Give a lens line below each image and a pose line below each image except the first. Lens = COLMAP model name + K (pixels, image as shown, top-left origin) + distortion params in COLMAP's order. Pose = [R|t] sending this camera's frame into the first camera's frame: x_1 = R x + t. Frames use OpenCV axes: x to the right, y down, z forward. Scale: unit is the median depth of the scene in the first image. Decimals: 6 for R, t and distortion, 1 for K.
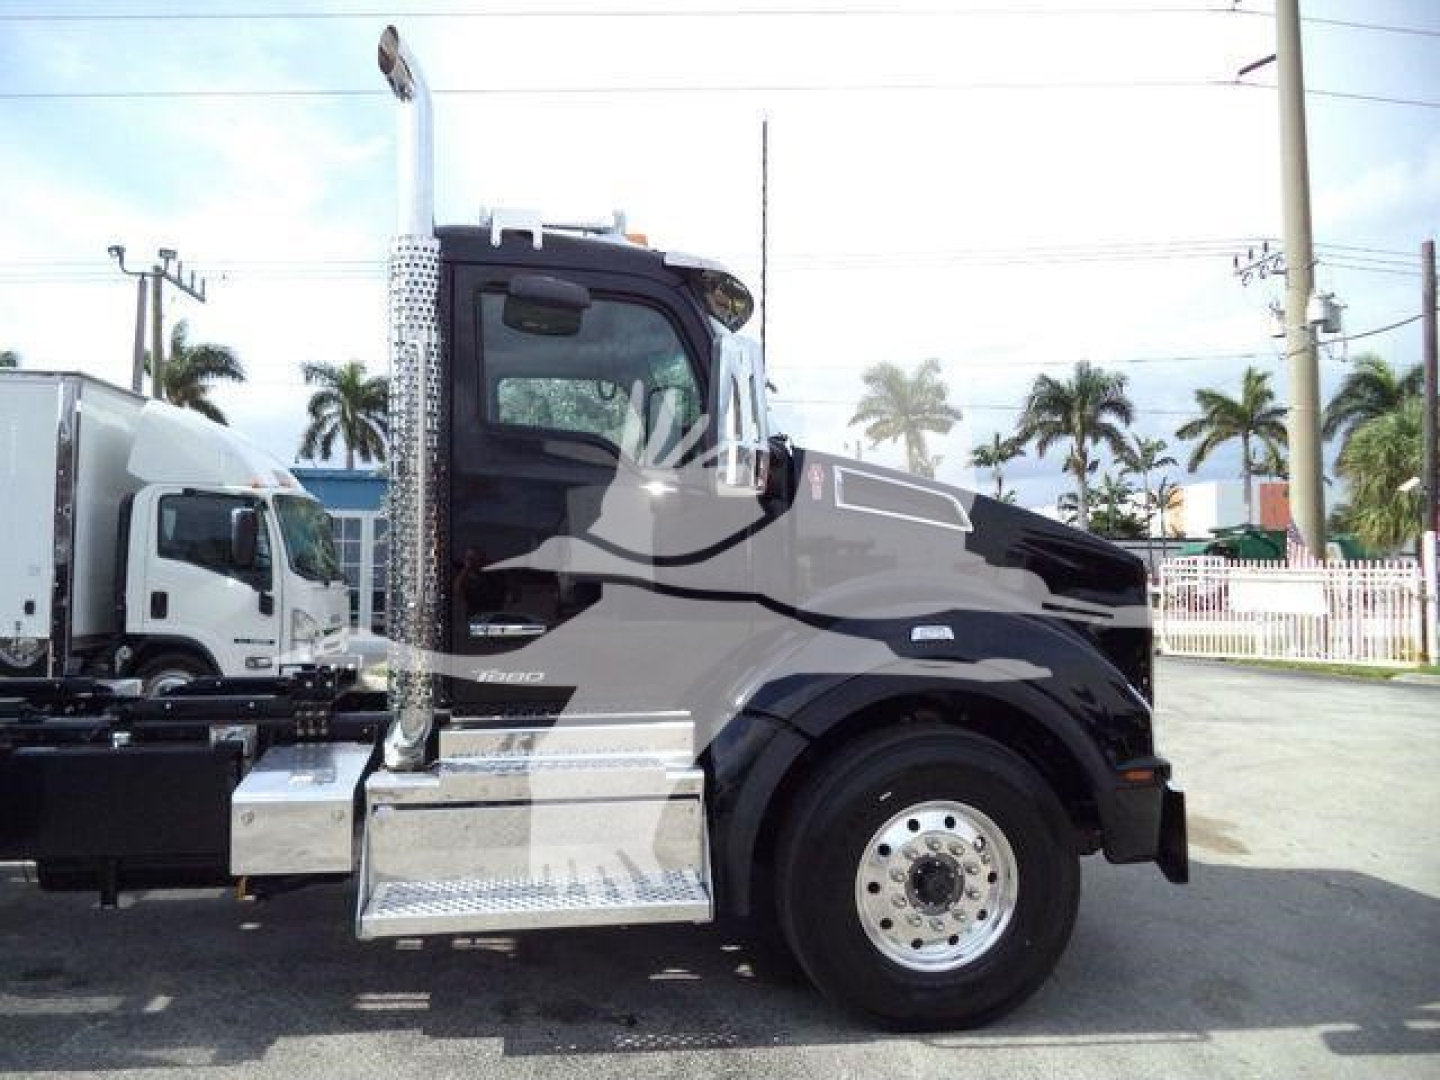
lens RADIAL K [[1229.5, 0, 724.6], [0, 1229.5, 495.7], [0, 0, 1]] dist [0.088580, 0.001006]
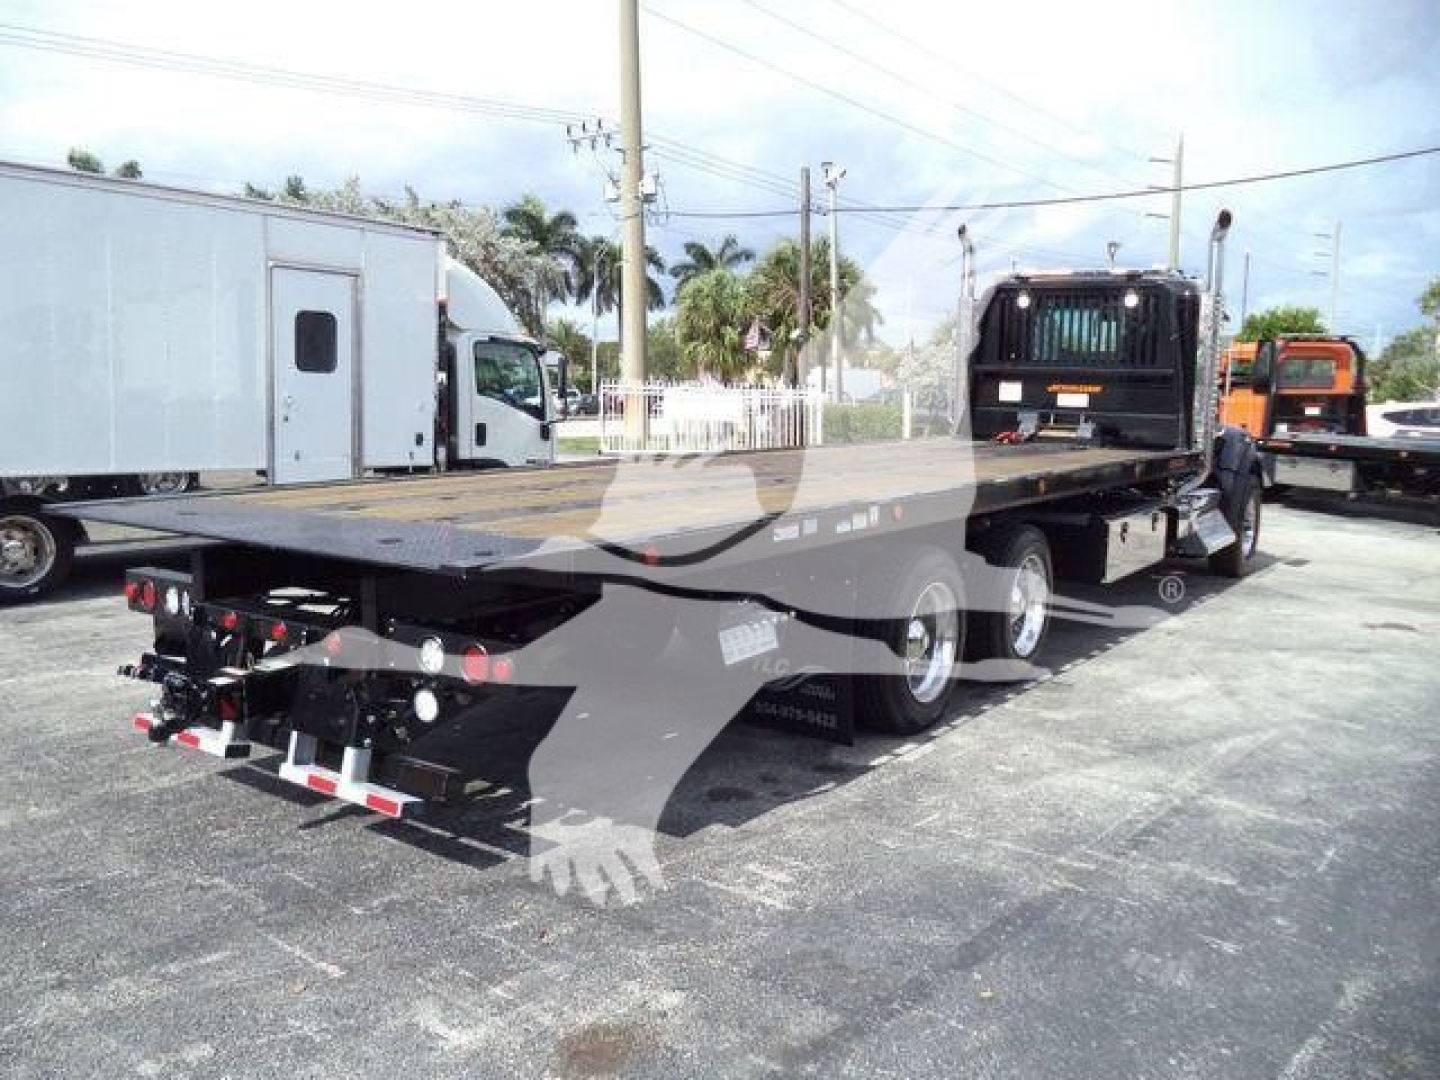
lens RADIAL K [[1187.7, 0, 796.7], [0, 1187.7, 543.8], [0, 0, 1]] dist [-0.013114, -0.011752]
pose [[0.681269, -0.094456, 0.725914, -0.352079], [-0.054012, 0.982452, 0.178526, -0.009569], [-0.730038, -0.160832, 0.664212, 0.003211]]
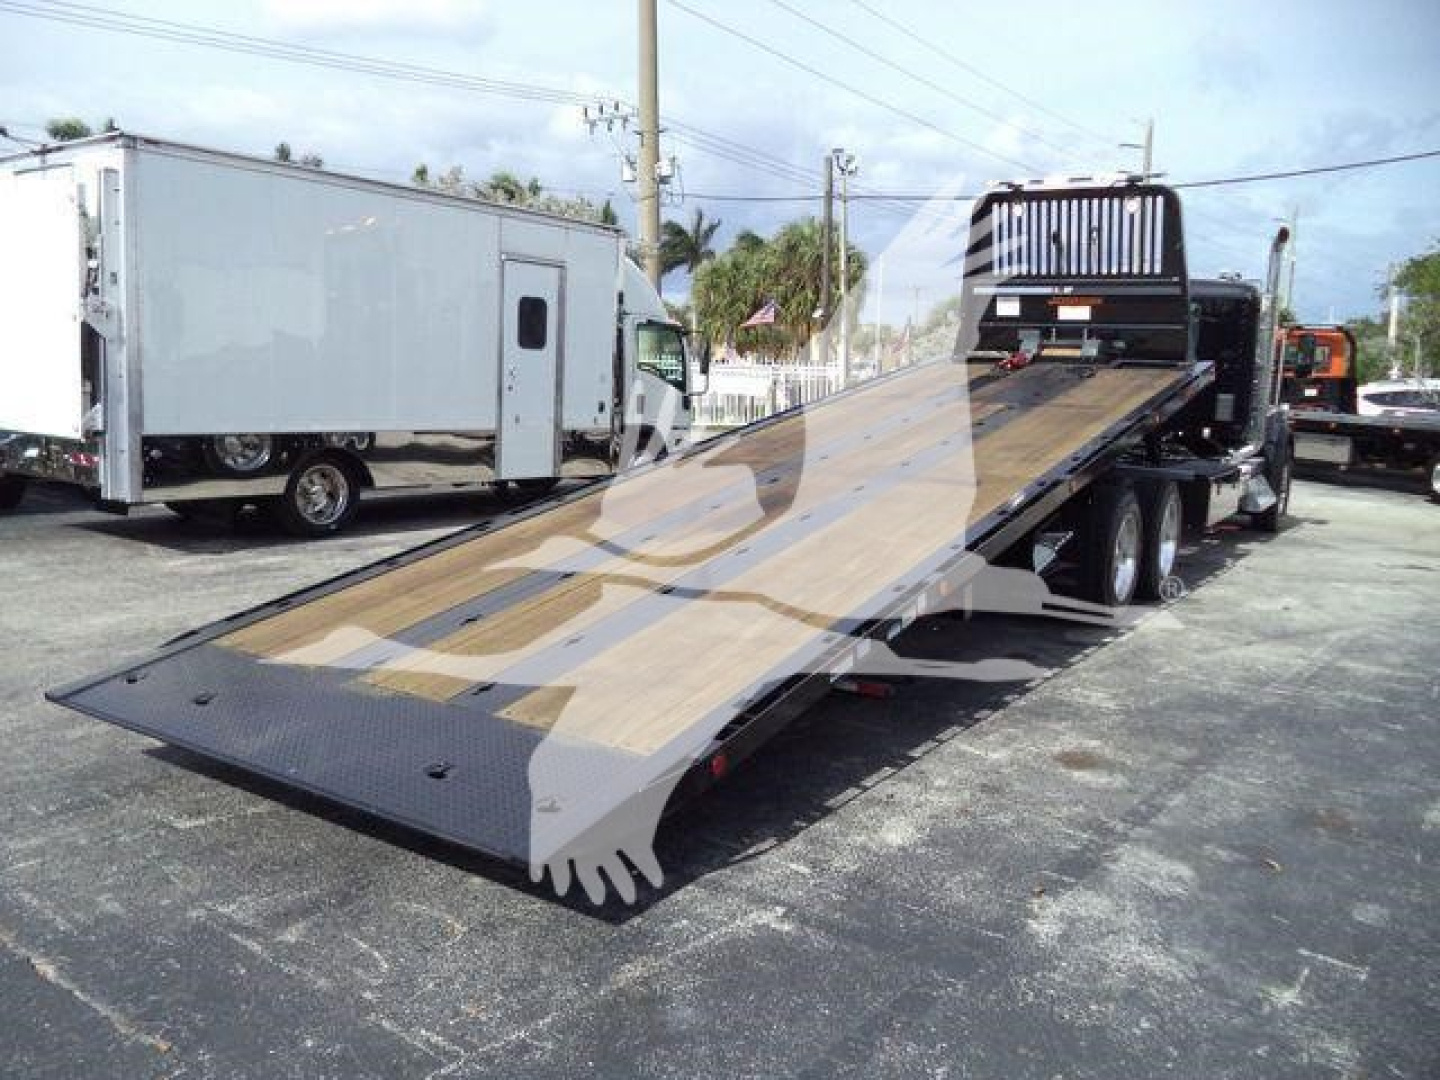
lens RADIAL K [[1187.7, 0, 796.7], [0, 1187.7, 543.8], [0, 0, 1]] dist [-0.013114, -0.011752]
pose [[0.653070, -0.104838, 0.750006, -0.439126], [-0.068486, 0.978137, 0.196361, -0.010380], [-0.754195, -0.179603, 0.631612, 0.002254]]
